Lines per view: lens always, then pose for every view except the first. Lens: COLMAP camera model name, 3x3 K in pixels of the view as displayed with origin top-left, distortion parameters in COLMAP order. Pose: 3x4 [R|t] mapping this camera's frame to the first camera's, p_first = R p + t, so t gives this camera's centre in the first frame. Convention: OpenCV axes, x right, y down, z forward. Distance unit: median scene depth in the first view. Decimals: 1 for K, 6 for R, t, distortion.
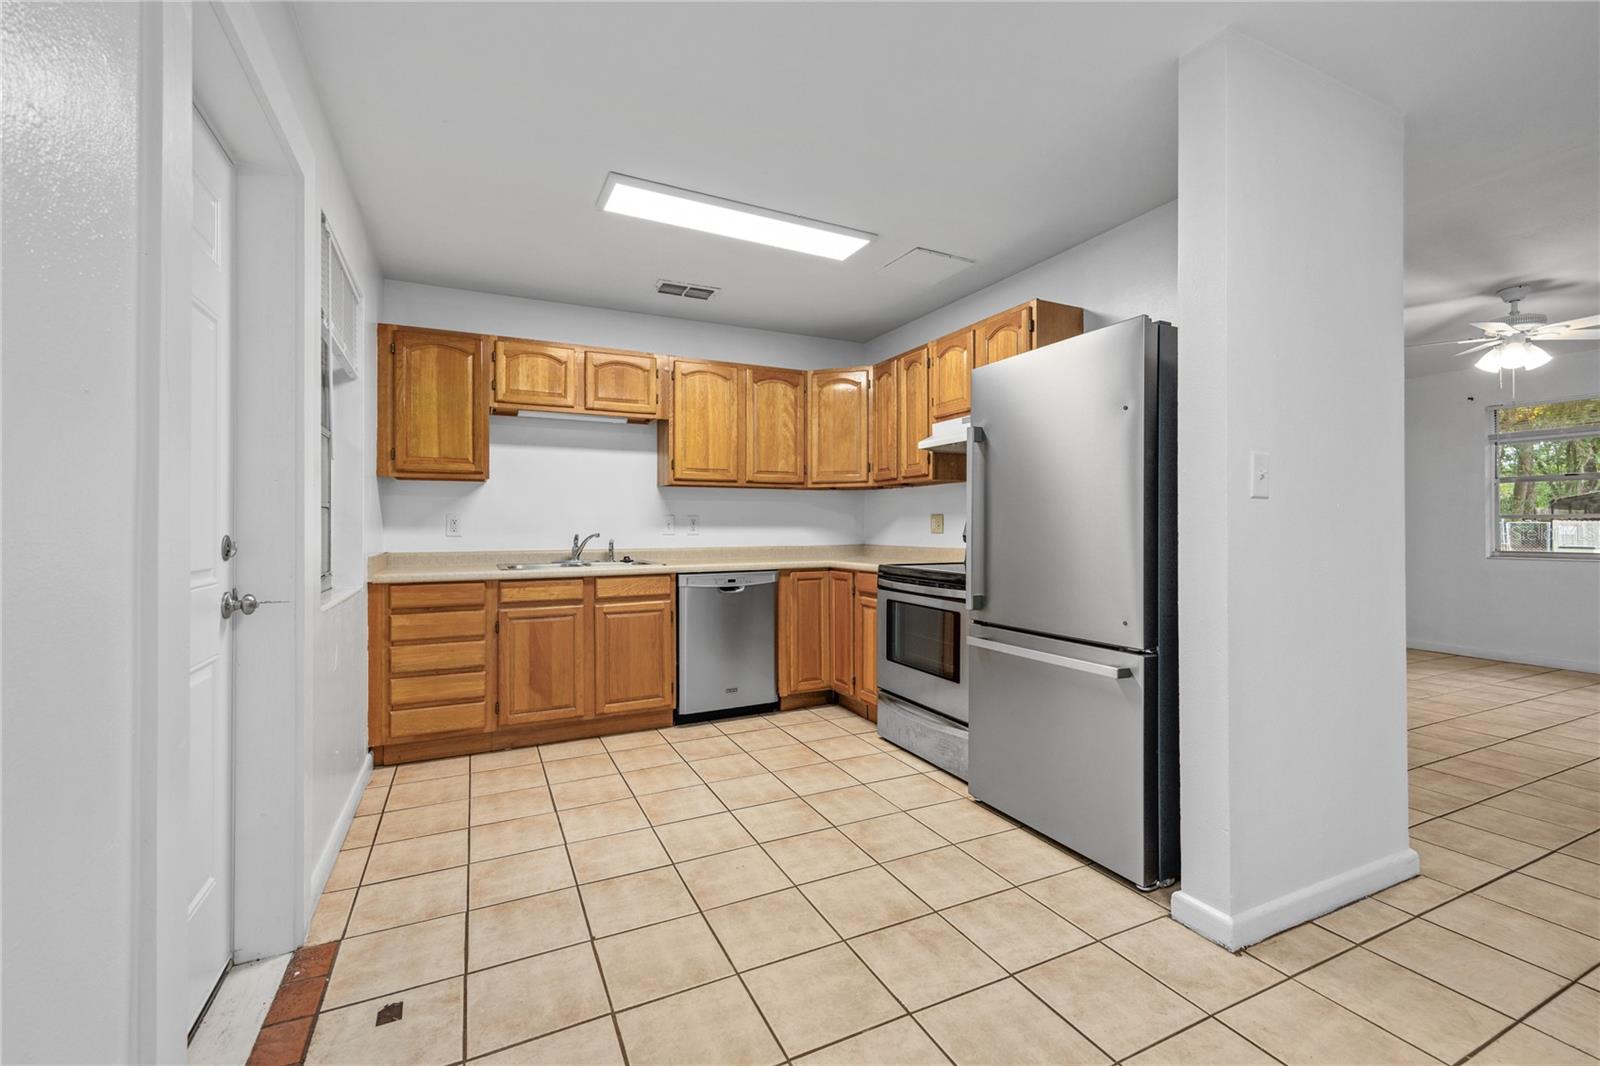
lens RADIAL K [[667.2, 0, 794.0], [0, 667.2, 525.7], [0, 0, 1]] dist [0.009778, -0.000257]
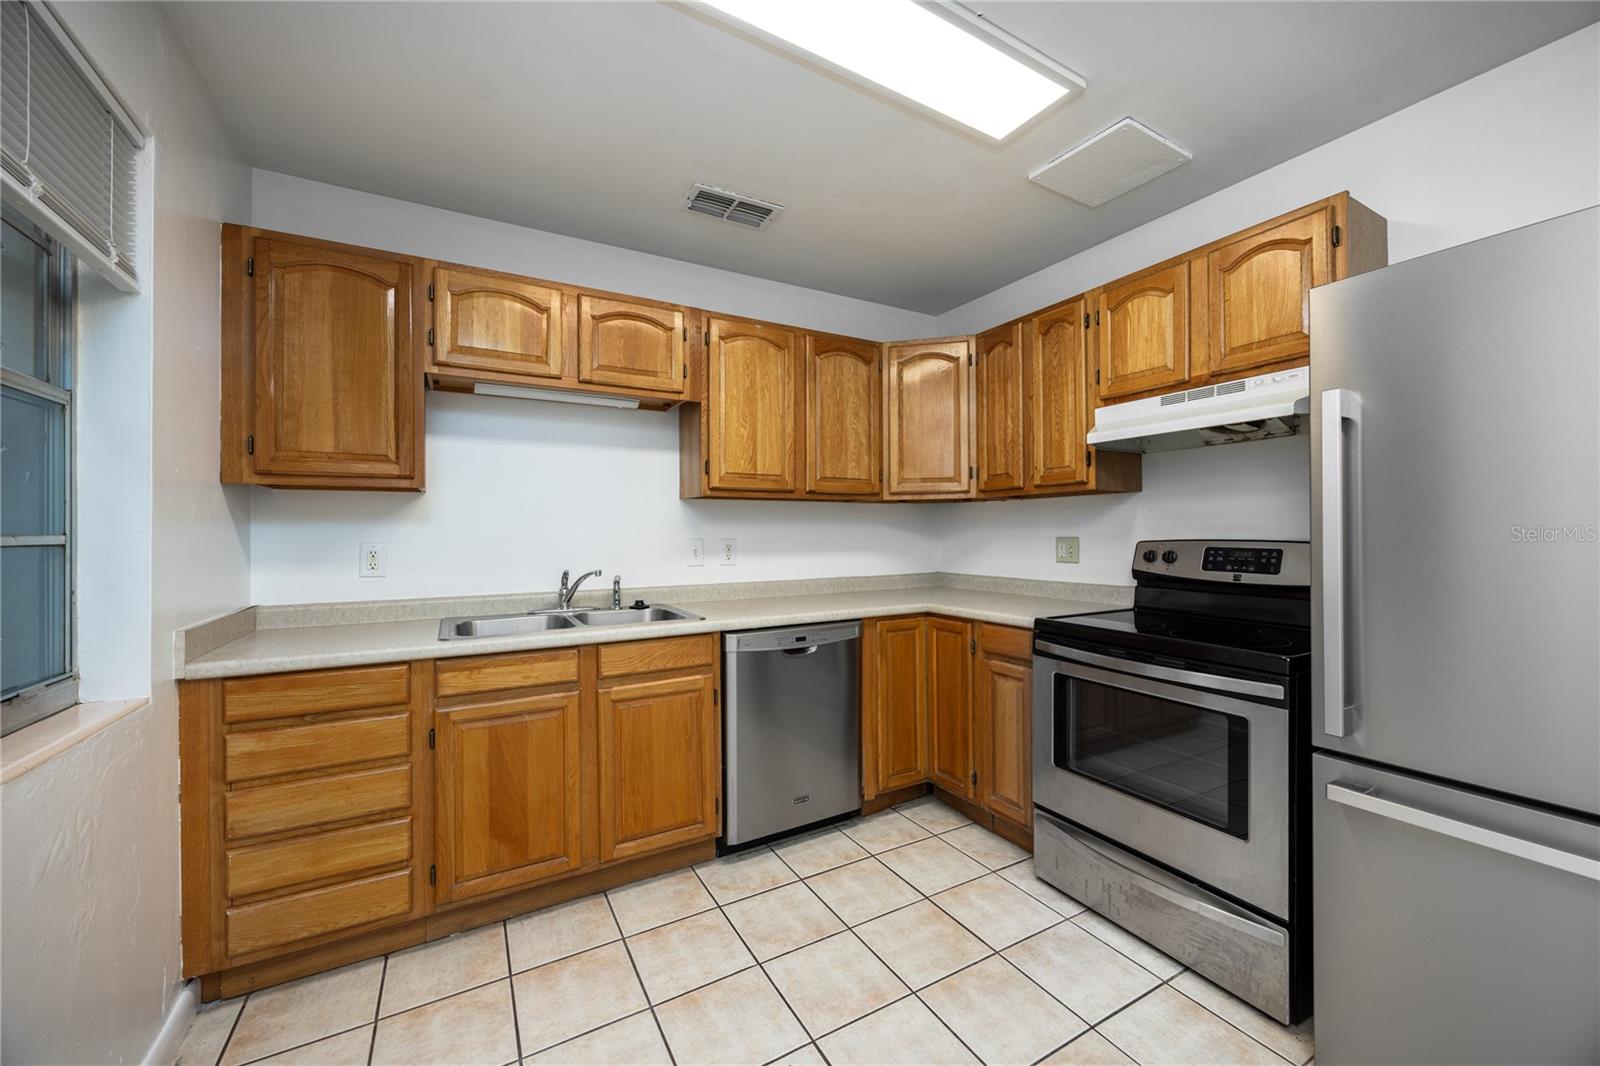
lens RADIAL K [[624.1, 0, 807.3], [0, 624.1, 534.8], [0, 0, 1]] dist [0.000505, -0.000002]
pose [[0.997747, -0.003169, 0.067009, -0.137716], [0.002999, 0.999992, 0.002630, -0.026367], [-0.067017, -0.002423, 0.997749, 0.393872]]
